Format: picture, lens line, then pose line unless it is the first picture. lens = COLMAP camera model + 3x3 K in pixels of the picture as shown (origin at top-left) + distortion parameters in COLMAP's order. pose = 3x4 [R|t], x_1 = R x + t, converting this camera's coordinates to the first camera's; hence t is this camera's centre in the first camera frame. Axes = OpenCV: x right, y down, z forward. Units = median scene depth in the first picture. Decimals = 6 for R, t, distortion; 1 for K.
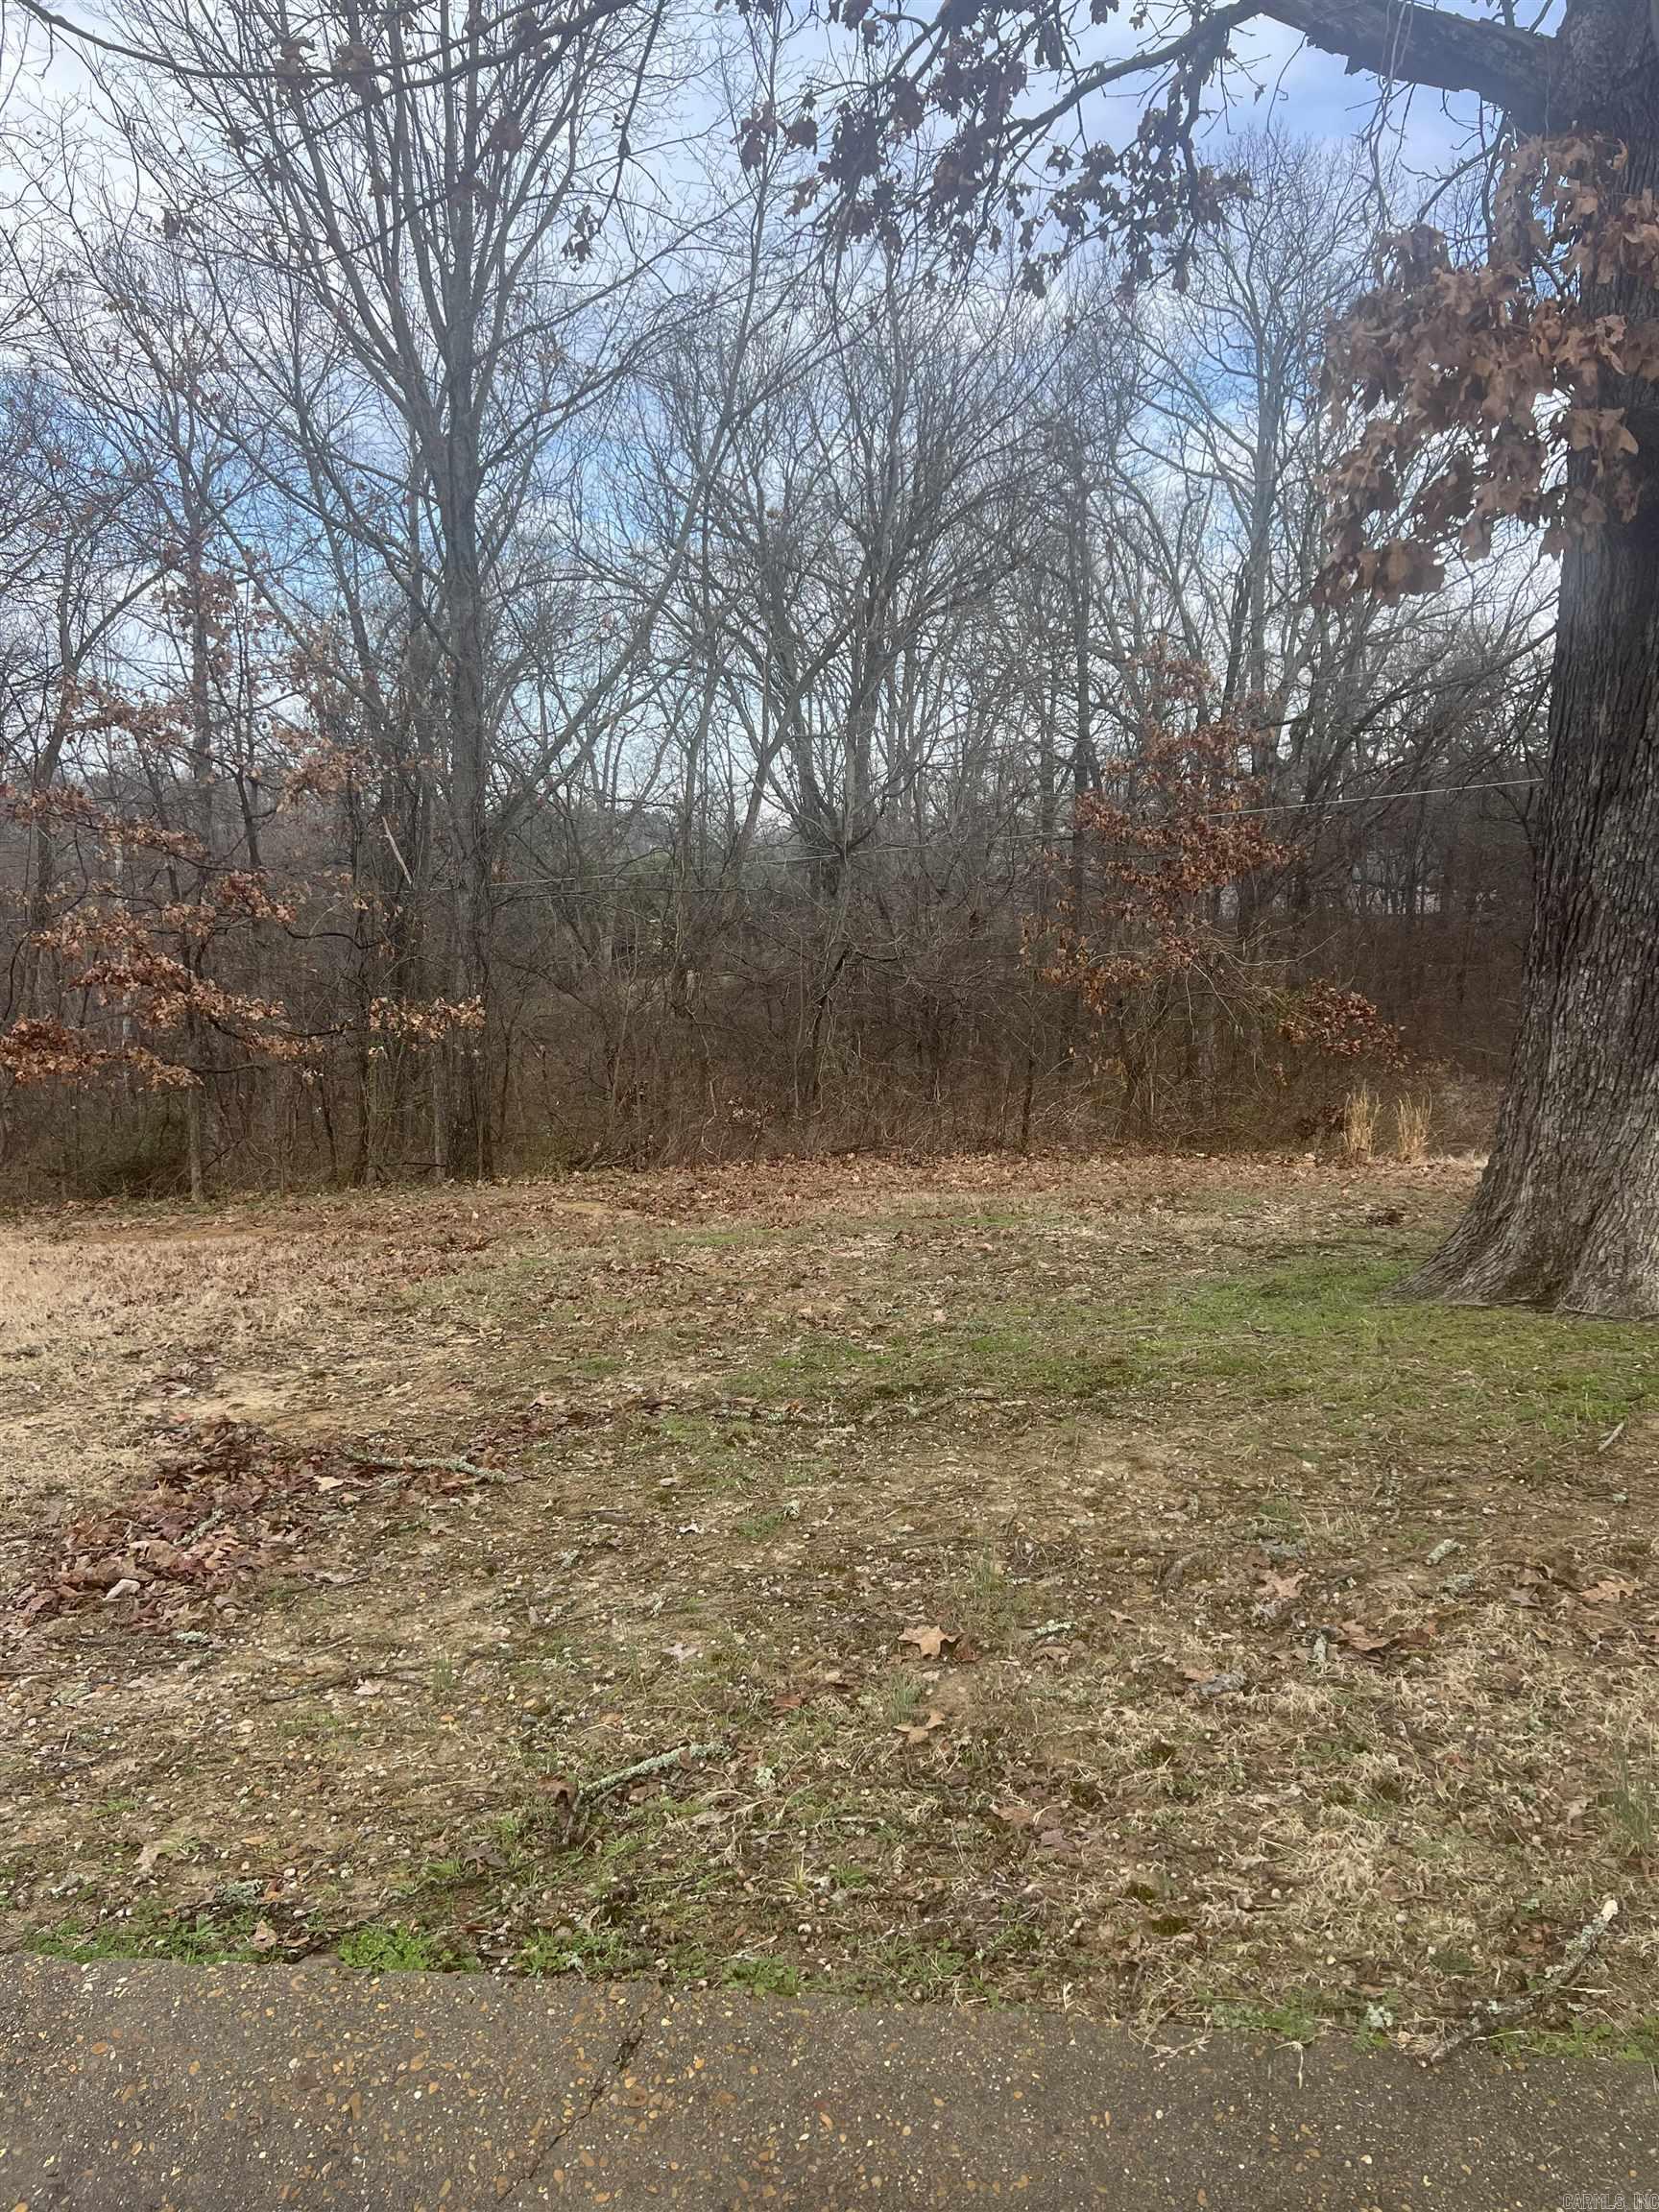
lens RADIAL K [[1642.6, 0, 817.4], [0, 1642.6, 1102.4], [0, 0, 1]] dist [0.027867, -0.049568]
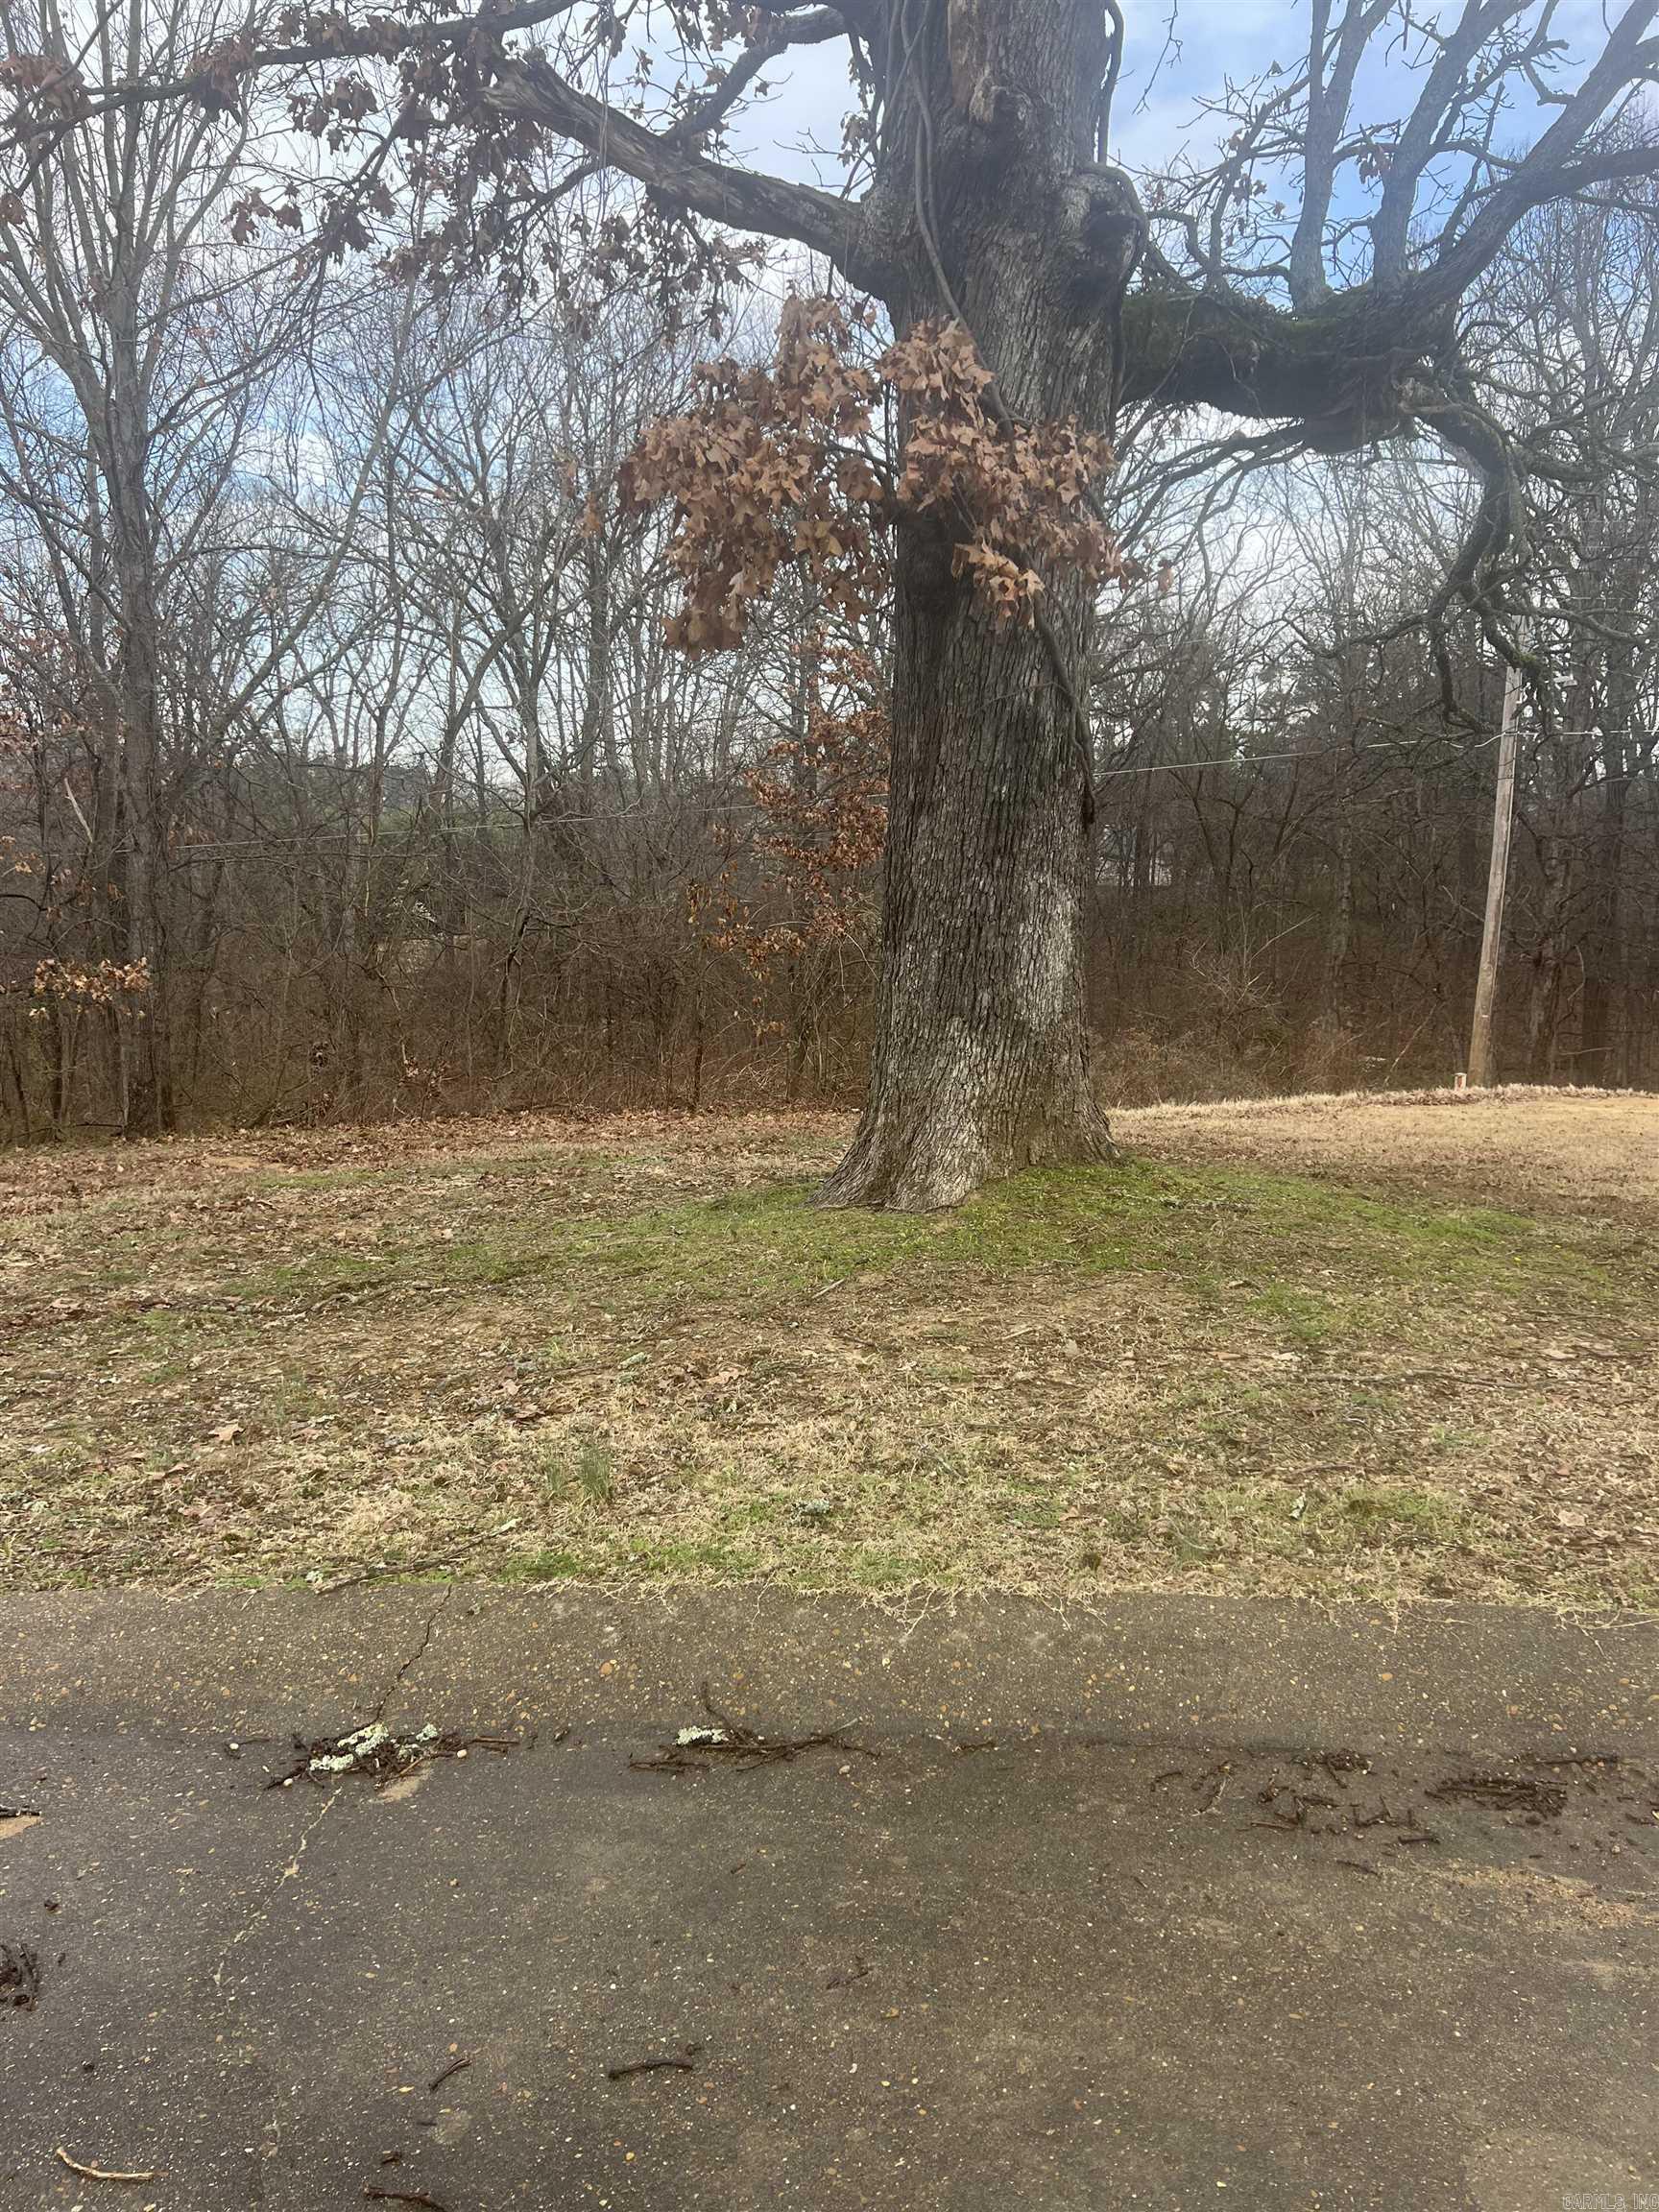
lens RADIAL K [[1642.6, 0, 840.8], [0, 1642.6, 1117.7], [0, 0, 1]] dist [0.027867, -0.049568]
pose [[0.989173, -0.008280, 0.146518, 0.102841], [0.003888, 0.999535, 0.030238, 0.007080], [-0.146701, -0.029340, 0.988746, -0.115283]]
